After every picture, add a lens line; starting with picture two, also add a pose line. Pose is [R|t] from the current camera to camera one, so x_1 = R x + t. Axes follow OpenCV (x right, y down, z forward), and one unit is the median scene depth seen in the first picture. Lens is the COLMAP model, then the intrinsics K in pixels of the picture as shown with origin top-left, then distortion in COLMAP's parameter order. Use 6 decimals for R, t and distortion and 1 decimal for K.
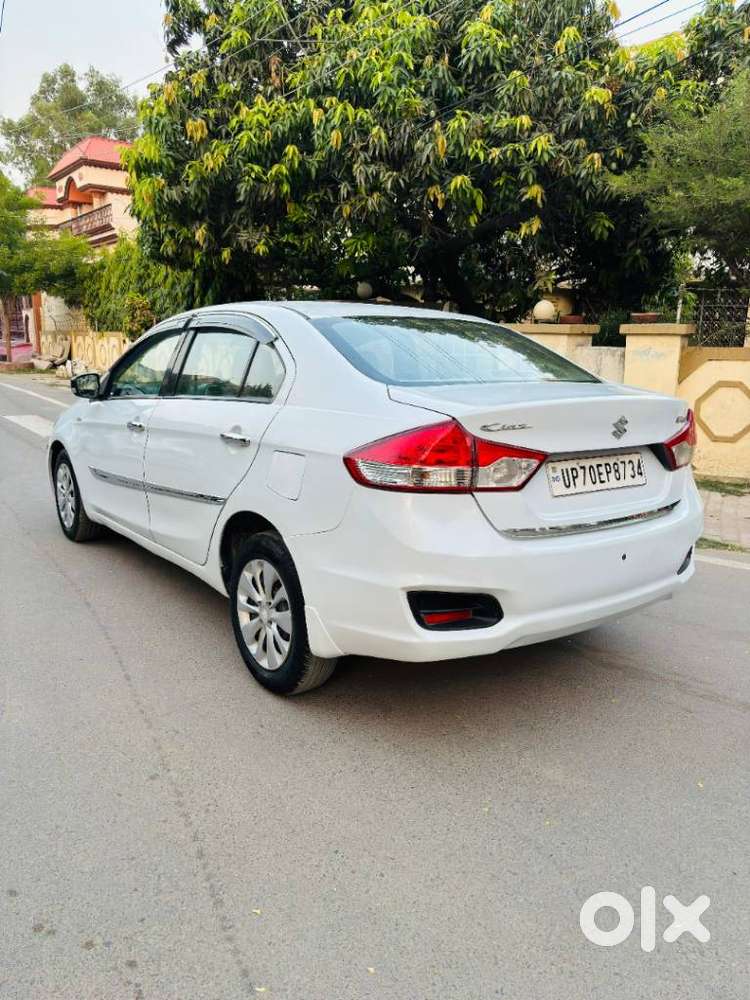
lens RADIAL K [[762.8, 0, 375.5], [0, 762.8, 503.4], [0, 0, 1]] dist [0.060302, -0.091797]
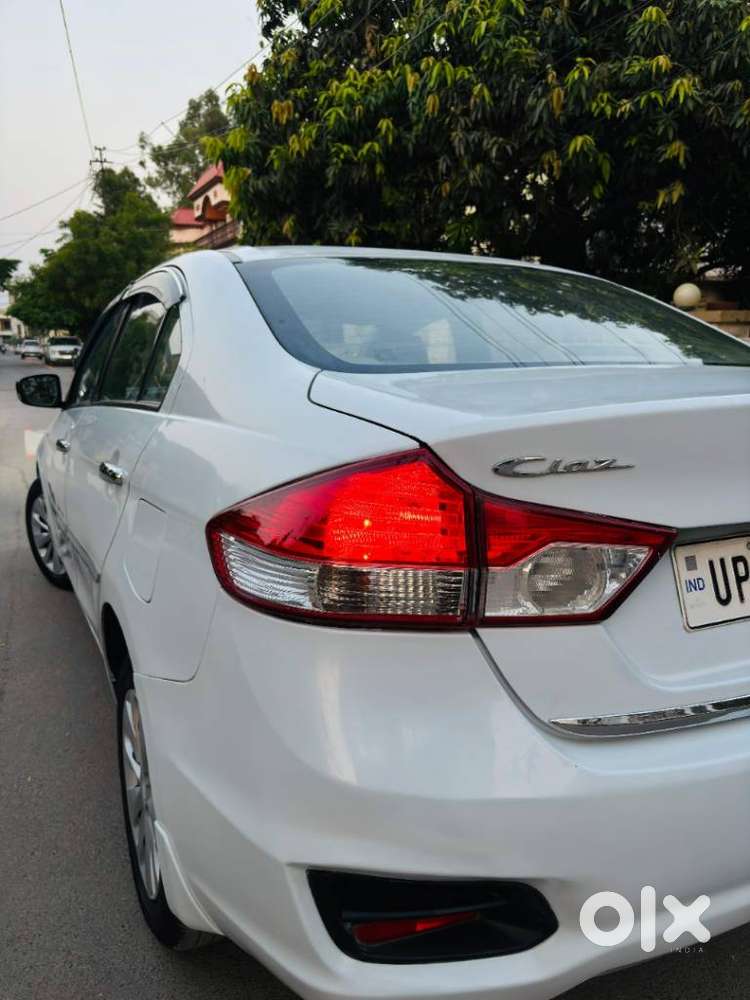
lens RADIAL K [[761.1, 0, 371.1], [0, 761.1, 496.9], [0, 0, 1]] dist [0.037170, -0.067656]
pose [[0.984244, 0.014507, -0.176221, 0.038029], [-0.017875, 0.999686, -0.017538, -0.020040], [0.175911, 0.020412, 0.984194, 0.157380]]
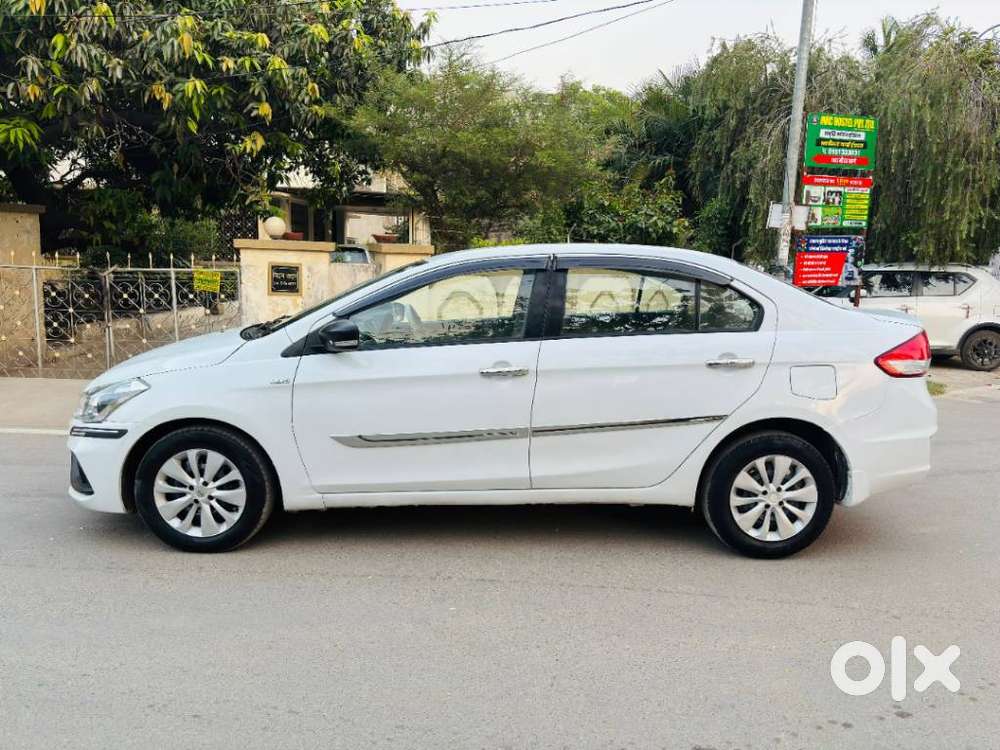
lens RADIAL K [[761.1, 0, 500.0], [0, 761.1, 375.0], [0, 0, 1]] dist [0.037170, -0.067656]
pose [[0.560829, -0.129167, 0.817794, -0.472678], [0.159905, 0.986056, 0.046083, -0.061766], [-0.812343, 0.104925, 0.573663, 0.216962]]
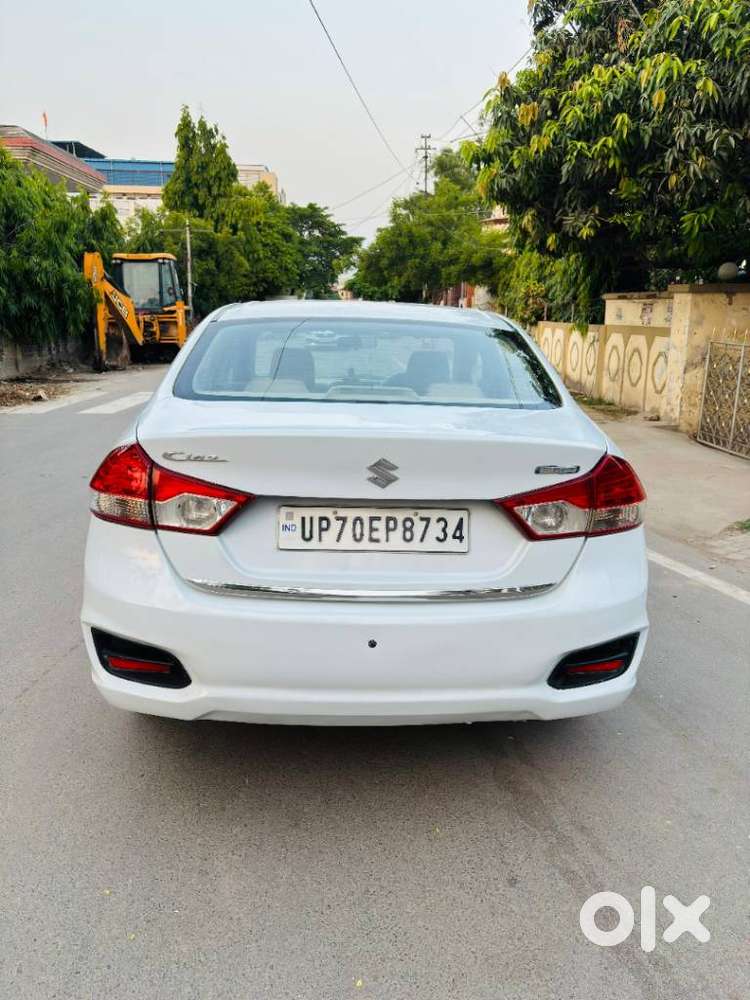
lens RADIAL K [[751.6, 0, 374.1], [0, 751.6, 487.4], [0, 0, 1]] dist [0.108979, -0.115271]
pose [[0.829874, 0.124343, -0.543919, 0.209684], [-0.123480, 0.991608, 0.038291, -0.032910], [0.544115, 0.035386, 0.838264, 0.110246]]
